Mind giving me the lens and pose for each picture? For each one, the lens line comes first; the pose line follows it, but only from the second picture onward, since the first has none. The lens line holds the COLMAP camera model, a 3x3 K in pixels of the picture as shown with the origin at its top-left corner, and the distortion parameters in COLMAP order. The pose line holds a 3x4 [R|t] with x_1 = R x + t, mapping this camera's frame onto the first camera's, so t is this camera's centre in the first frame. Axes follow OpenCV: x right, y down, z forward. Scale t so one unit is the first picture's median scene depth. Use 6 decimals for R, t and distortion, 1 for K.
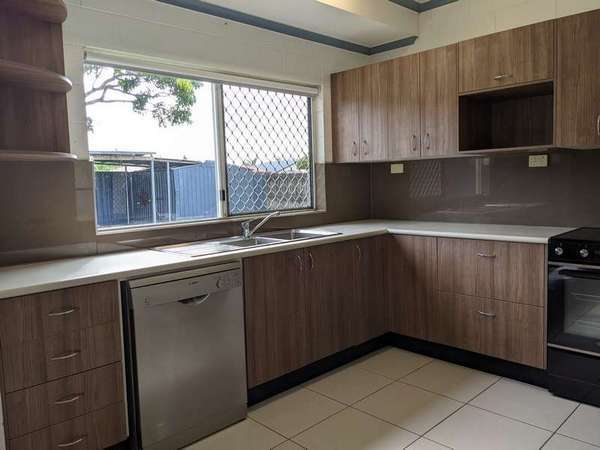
lens RADIAL K [[480.2, 0, 300.1], [0, 480.2, 222.0], [0, 0, 1]] dist [0.040158, -0.056667]
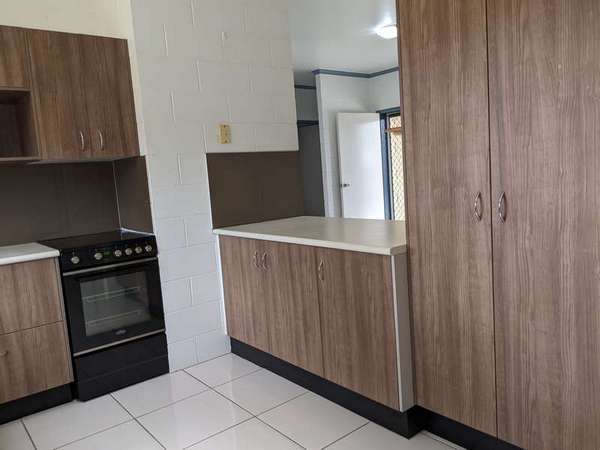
lens RADIAL K [[480.2, 0, 300.0], [0, 480.2, 225.7], [0, 0, 1]] dist [0.040158, -0.056667]
pose [[0.085119, -0.103403, 0.990991, -0.412913], [0.152855, 0.984182, 0.089563, -0.029088], [-0.984576, 0.143854, 0.099579, 0.399267]]
